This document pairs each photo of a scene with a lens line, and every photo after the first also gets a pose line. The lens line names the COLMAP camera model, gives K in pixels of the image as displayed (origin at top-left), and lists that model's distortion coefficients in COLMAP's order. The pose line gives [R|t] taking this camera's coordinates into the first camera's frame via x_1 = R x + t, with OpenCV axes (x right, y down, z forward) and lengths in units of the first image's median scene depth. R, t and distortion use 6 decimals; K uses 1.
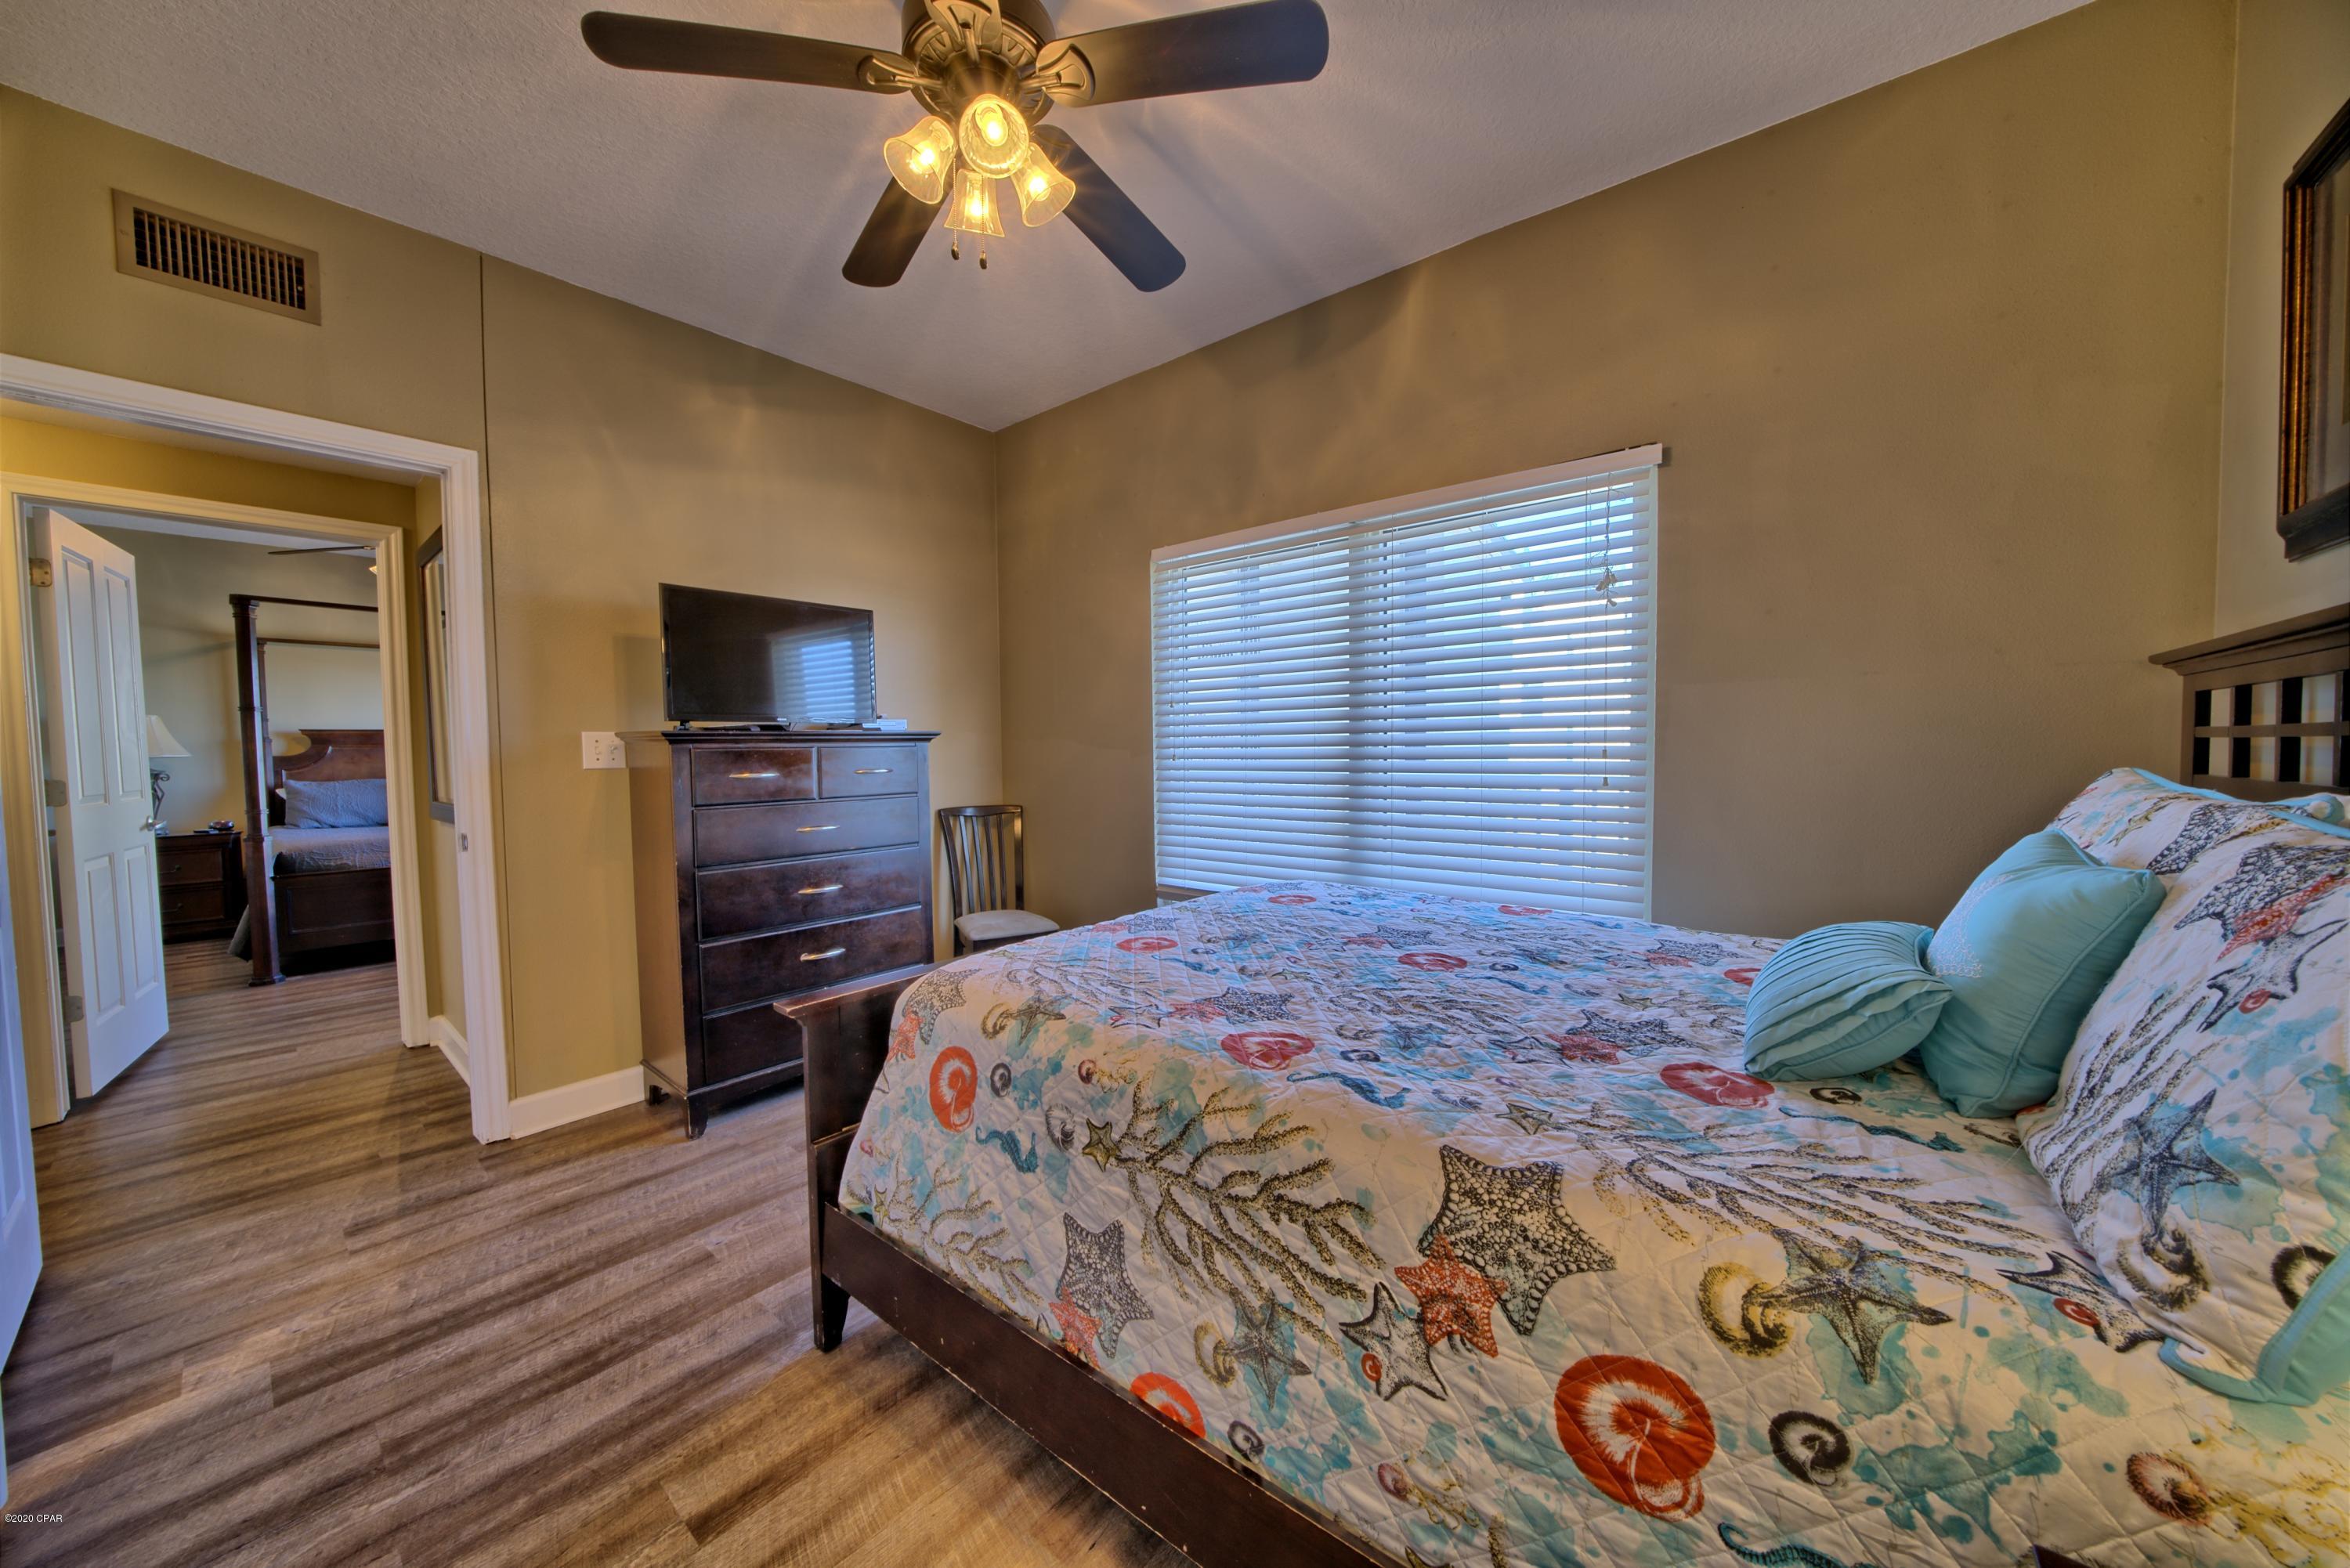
lens RADIAL K [[811.8, 0, 1167.8], [0, 811.8, 783.0], [0, 0, 1]] dist [-0.026792, 0.003396]
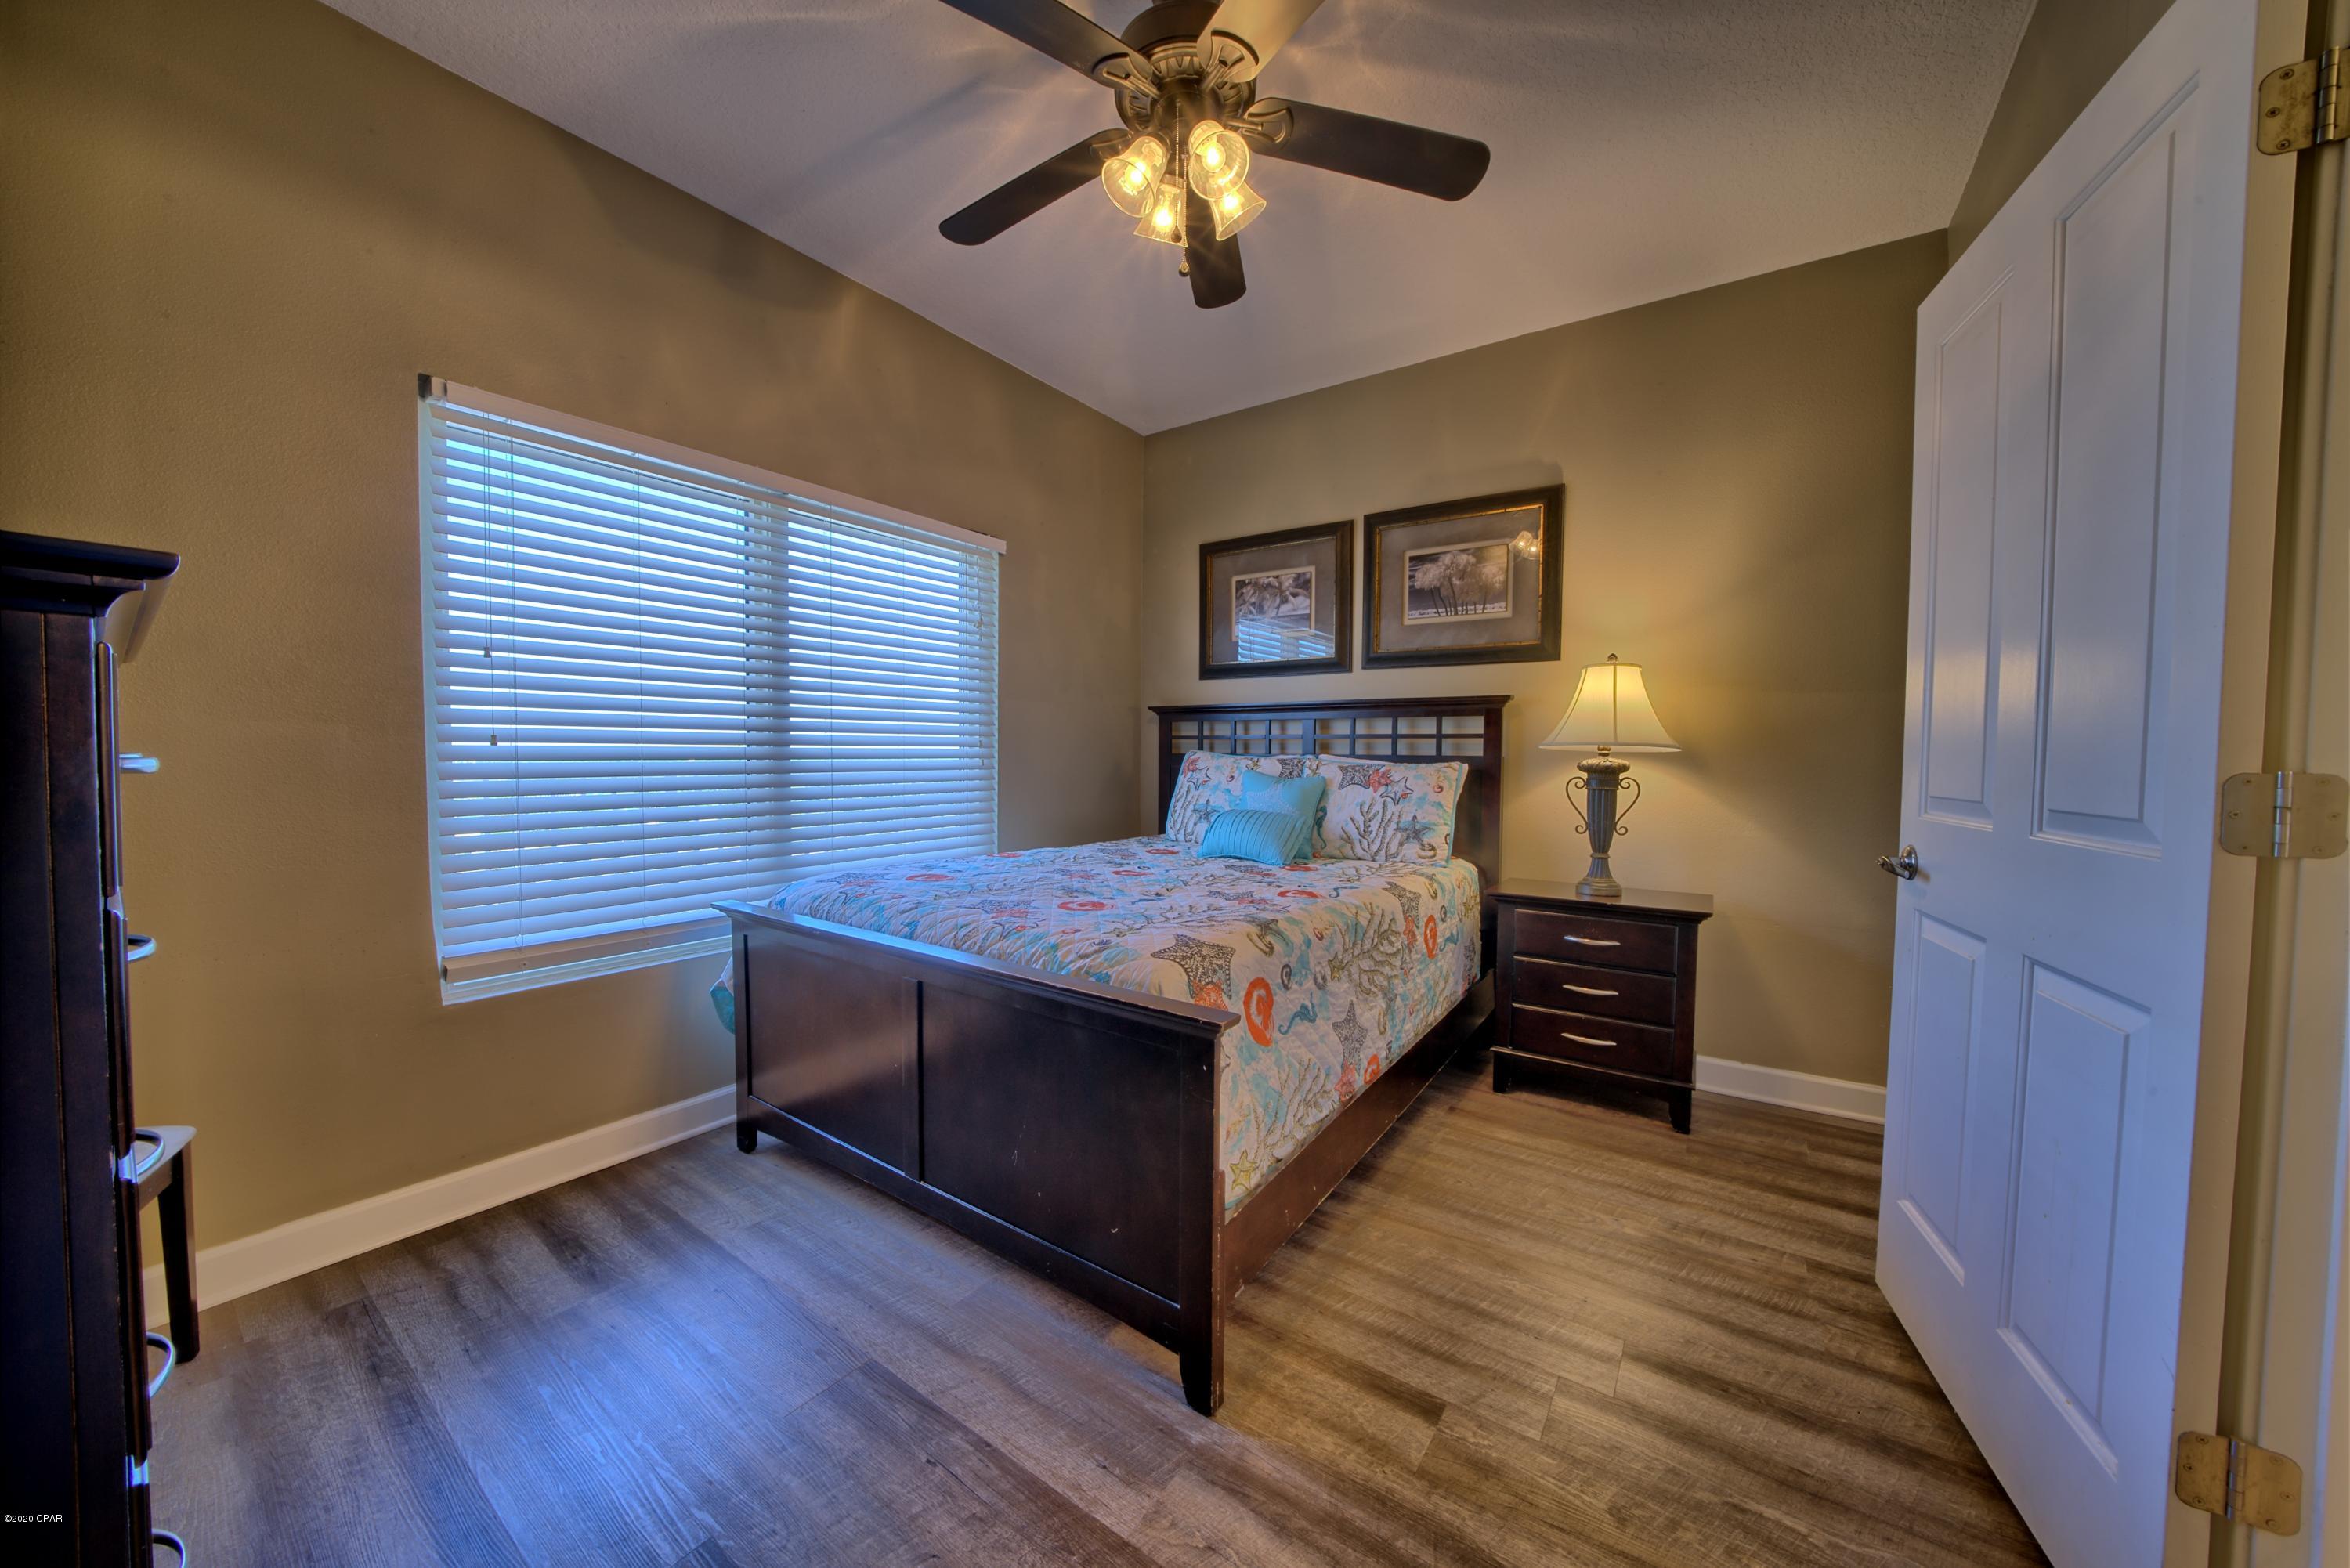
lens RADIAL K [[811.8, 0, 1167.8], [0, 811.8, 783.0], [0, 0, 1]] dist [-0.026792, 0.003396]
pose [[-0.081791, -0.026445, 0.996299, -1.424905], [0.036596, 0.998894, 0.029518, 0.006392], [-0.995977, 0.038875, -0.080733, 1.227358]]
